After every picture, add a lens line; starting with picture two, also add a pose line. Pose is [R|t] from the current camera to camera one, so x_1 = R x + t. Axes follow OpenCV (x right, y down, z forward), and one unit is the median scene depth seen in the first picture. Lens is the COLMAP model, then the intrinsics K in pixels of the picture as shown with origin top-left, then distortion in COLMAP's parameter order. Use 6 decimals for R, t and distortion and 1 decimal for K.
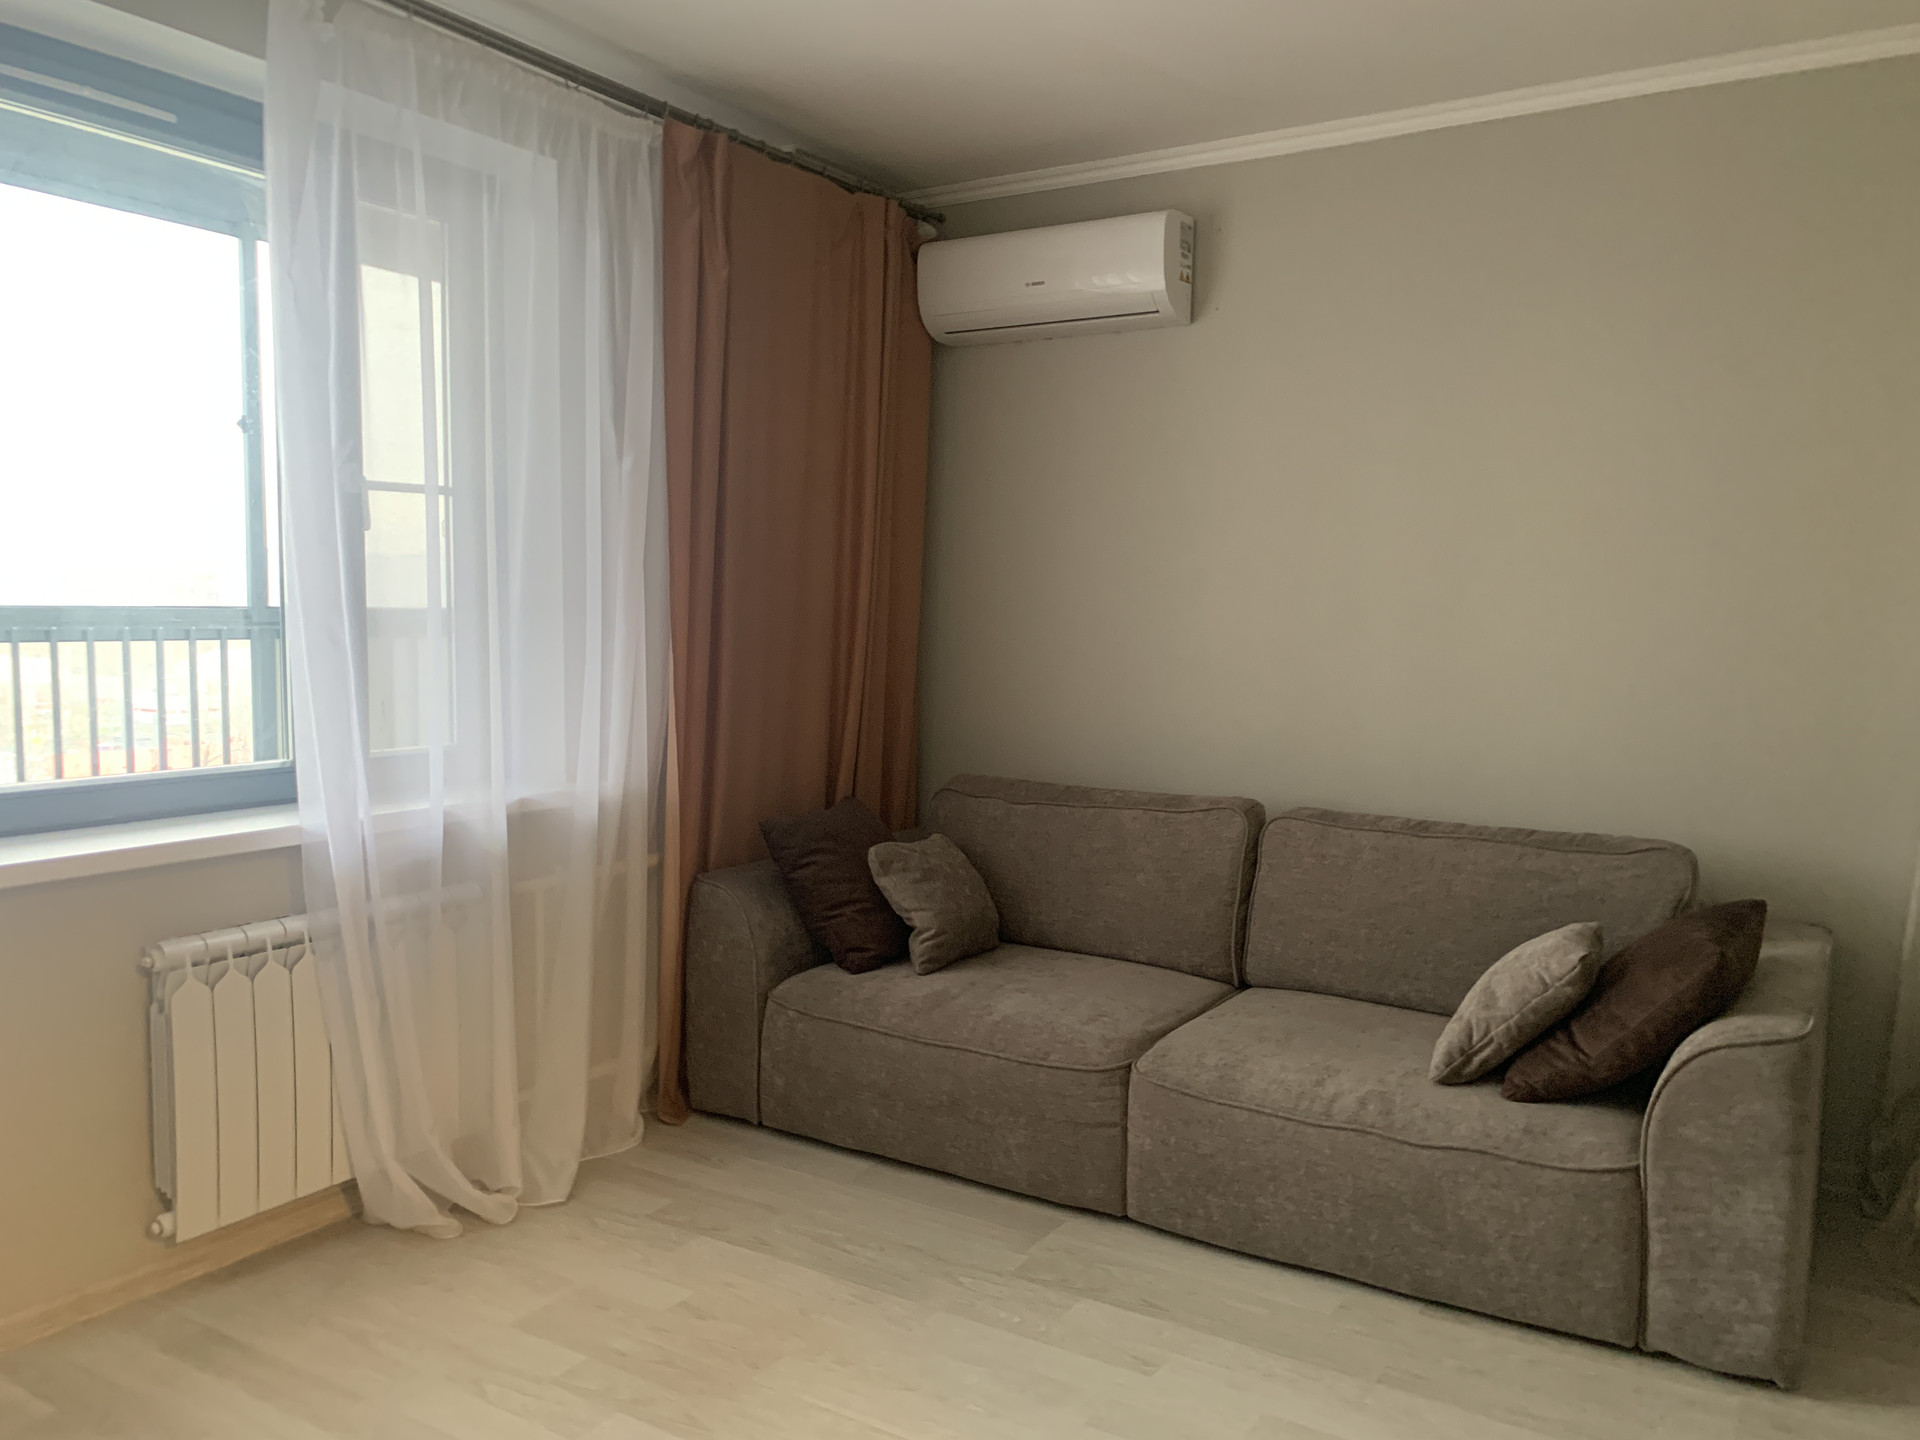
lens RADIAL K [[1443.0, 0, 960.0], [0, 1443.0, 720.0], [0, 0, 1]] dist [0.061671, -0.001476]
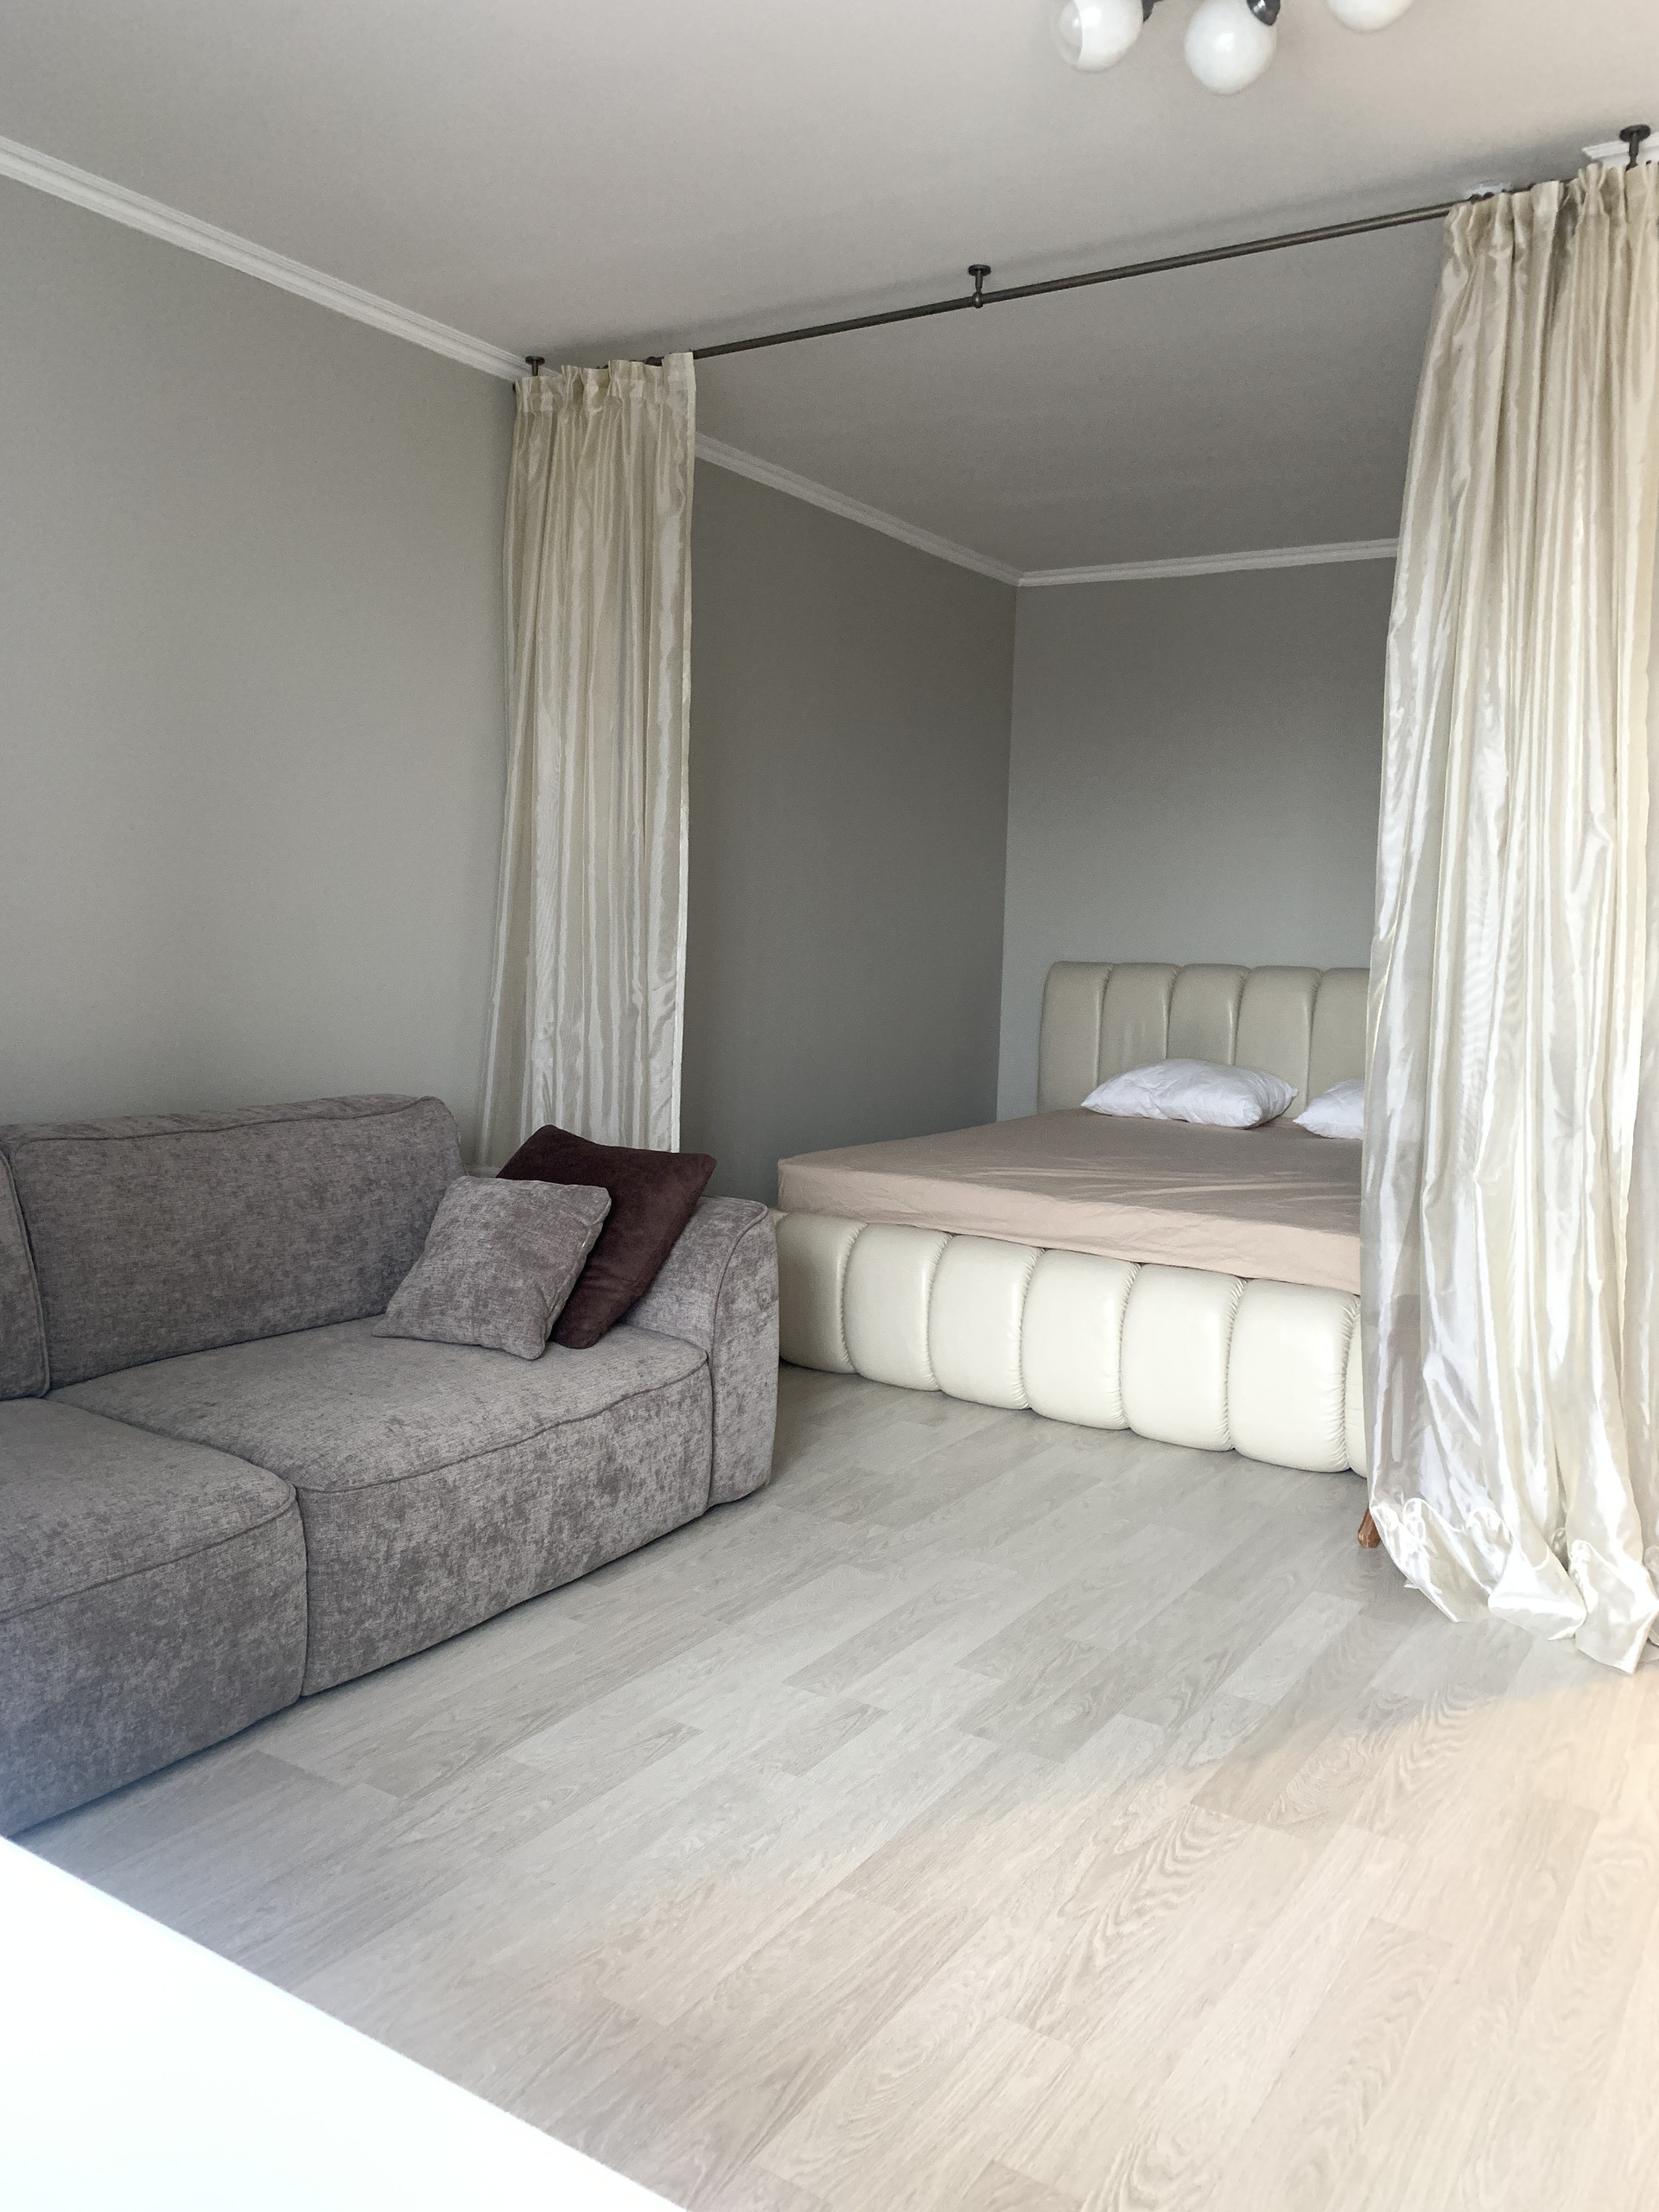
lens RADIAL K [[1675.3, 0, 819.6], [0, 1675.3, 1109.9], [0, 0, 1]] dist [-0.002799, -0.016324]
pose [[0.039262, -0.117831, 0.992257, -0.780230], [0.060562, 0.991478, 0.115342, -0.023982], [-0.997392, 0.055565, 0.046064, 0.837659]]
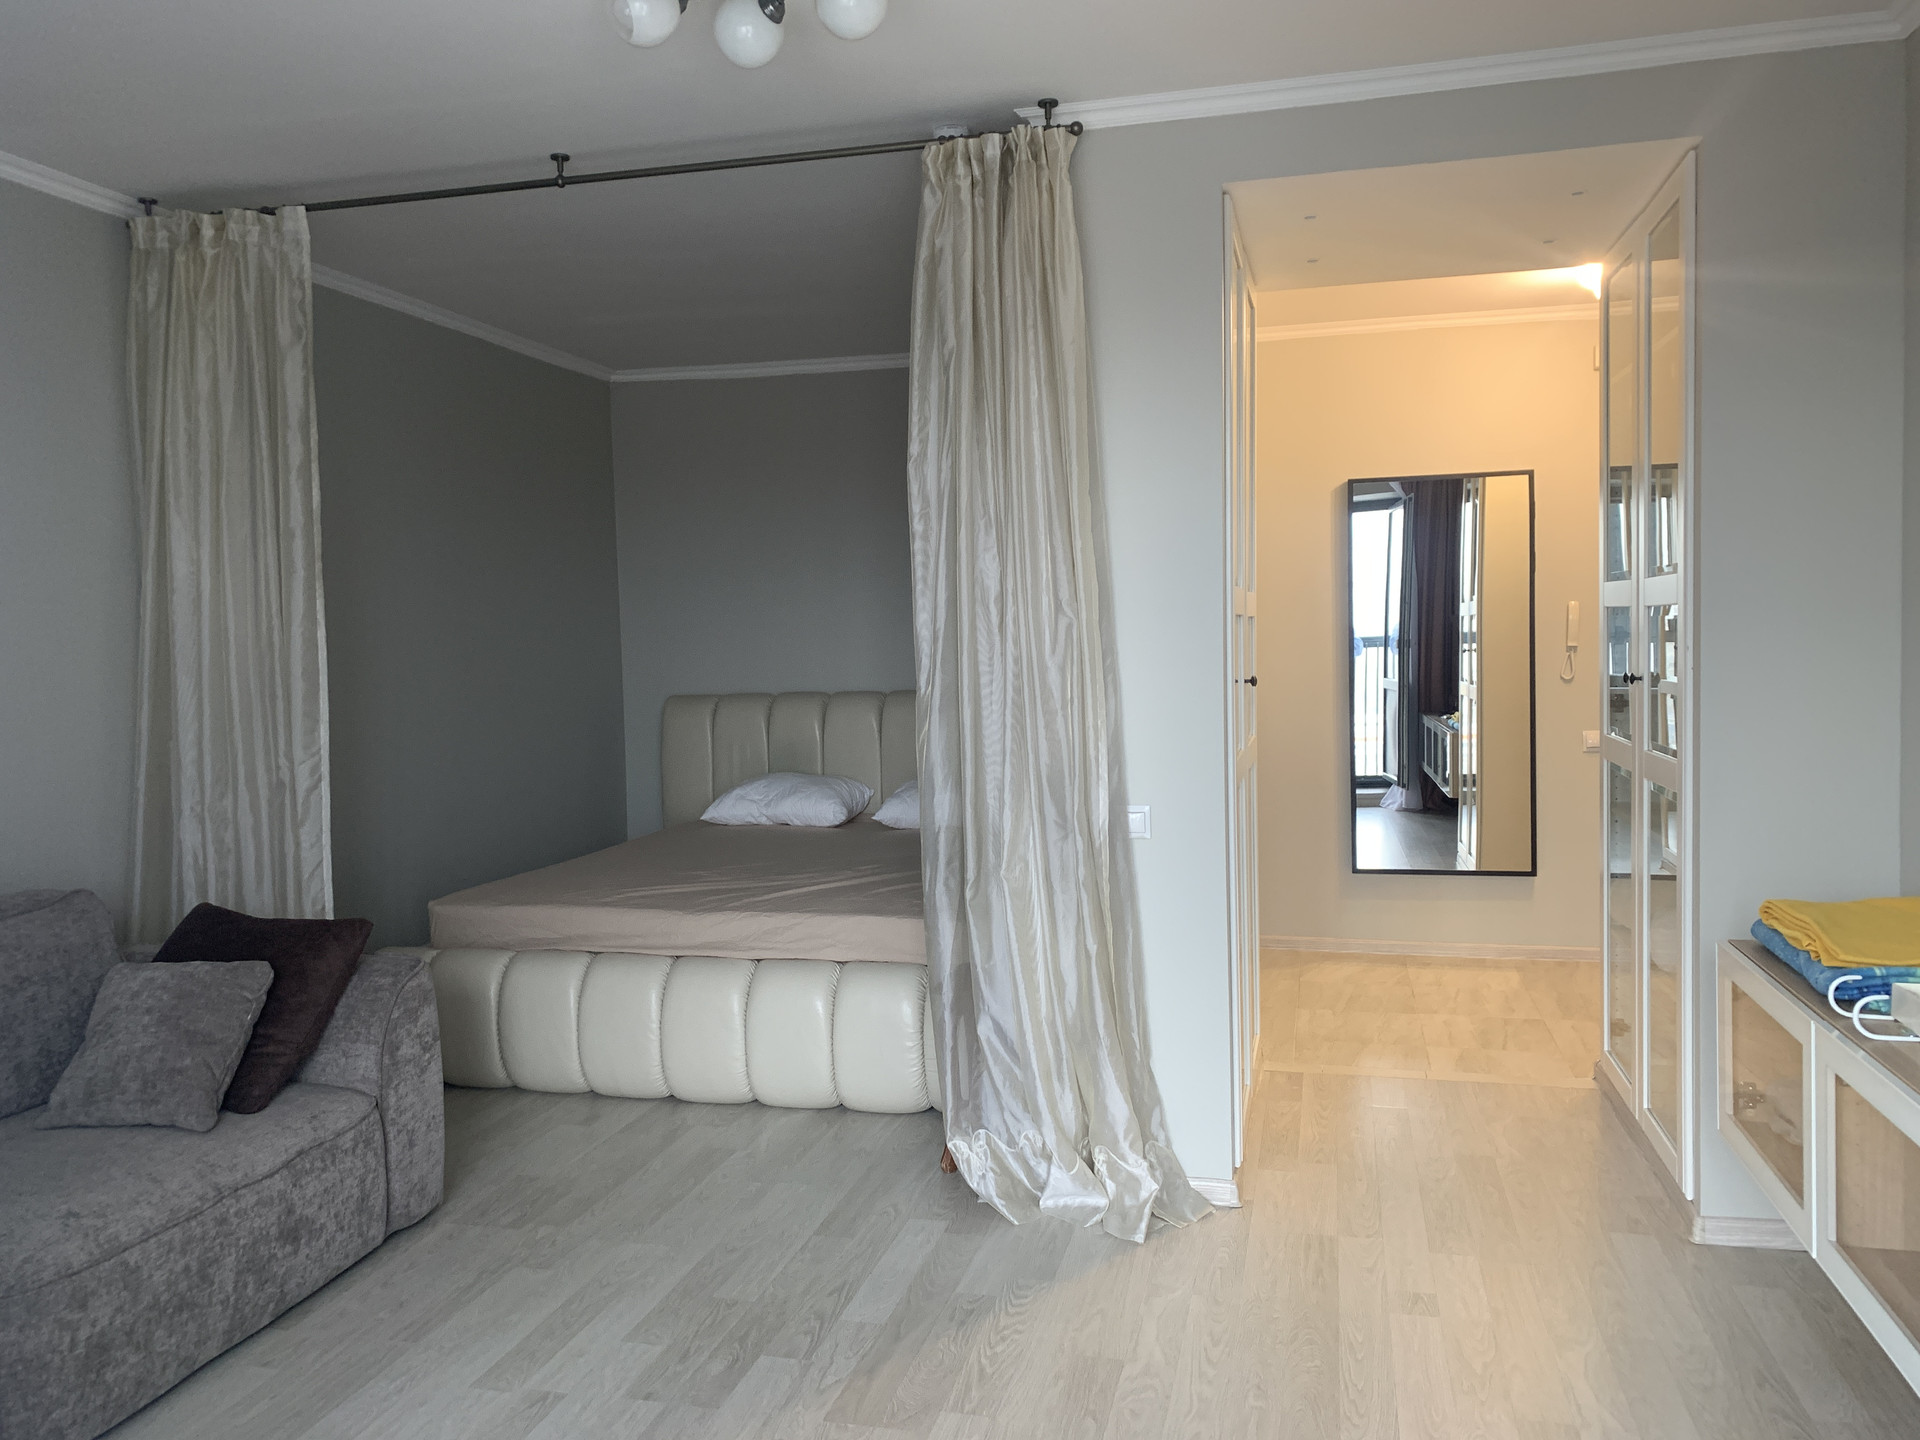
lens RADIAL K [[1454.2, 0, 961.1], [0, 1454.2, 708.1], [0, 0, 1]] dist [-0.002799, -0.016324]
pose [[-0.295628, -0.050891, 0.953947, -0.849954], [0.101057, 0.991311, 0.084202, -0.081721], [-0.949943, 0.121296, -0.287917, 0.834802]]
